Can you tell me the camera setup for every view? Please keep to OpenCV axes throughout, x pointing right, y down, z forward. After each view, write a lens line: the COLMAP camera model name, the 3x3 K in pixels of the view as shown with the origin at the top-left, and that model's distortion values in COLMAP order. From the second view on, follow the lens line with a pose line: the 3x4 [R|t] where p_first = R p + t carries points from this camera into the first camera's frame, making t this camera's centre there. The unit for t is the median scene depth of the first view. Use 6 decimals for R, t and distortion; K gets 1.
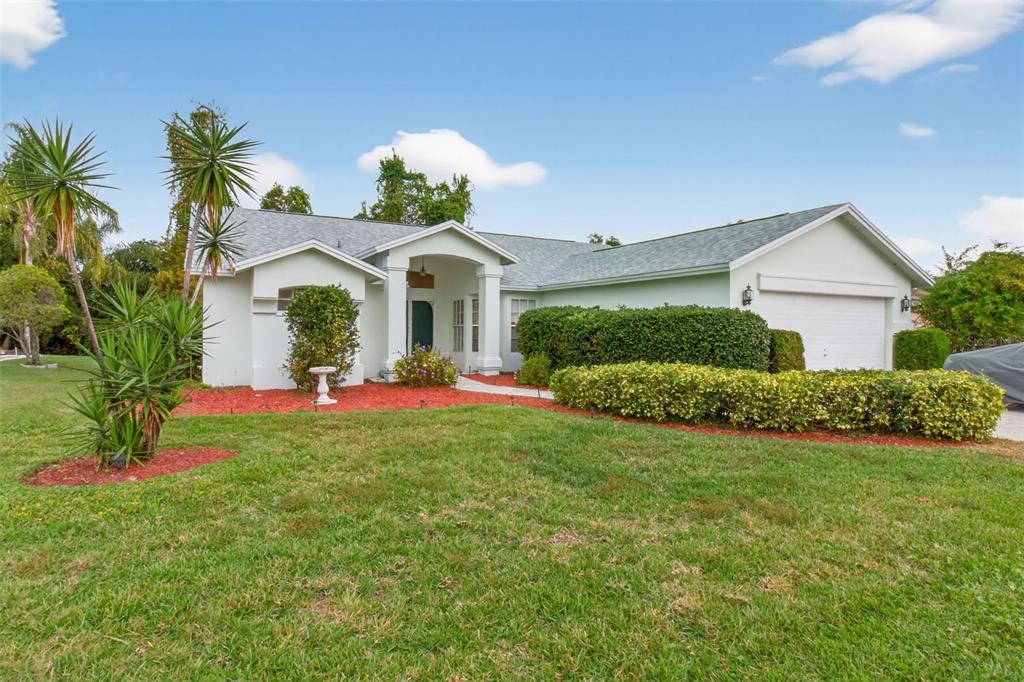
lens RADIAL K [[532.1, 0, 513.5], [0, 532.1, 315.9], [0, 0, 1]] dist [0.000891, 0.000246]
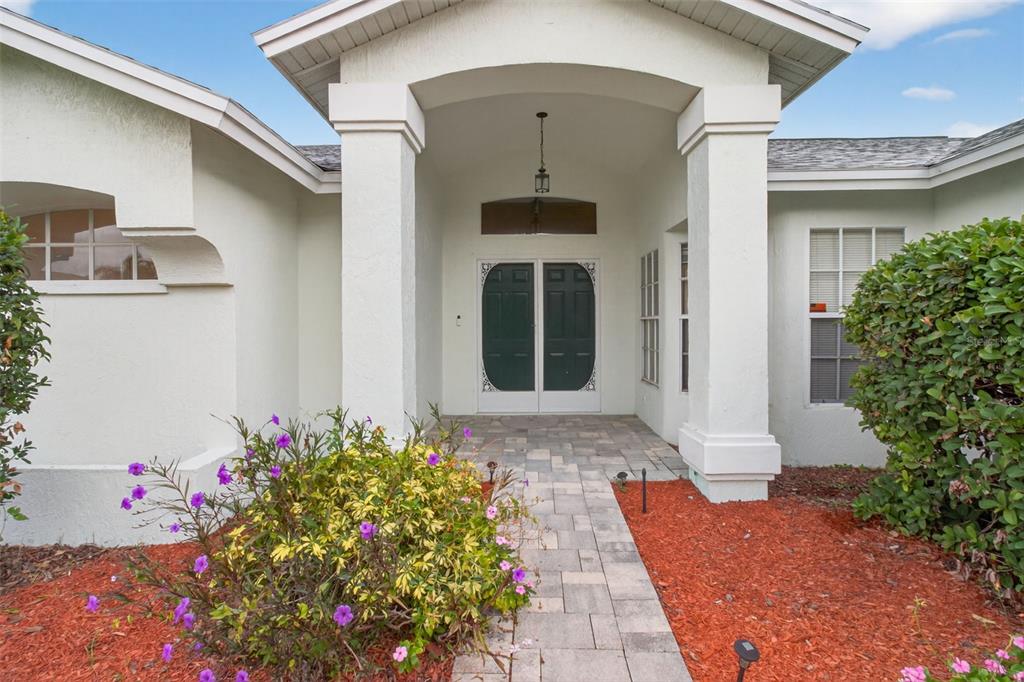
lens RADIAL K [[474.6, 0, 516.6], [0, 474.6, 335.1], [0, 0, 1]] dist [-0.001563, 0.000073]
pose [[0.867344, -0.010152, -0.497606, -0.016458], [0.027605, 0.999234, 0.027730, 0.018302], [0.496943, -0.037788, 0.866960, 0.702198]]
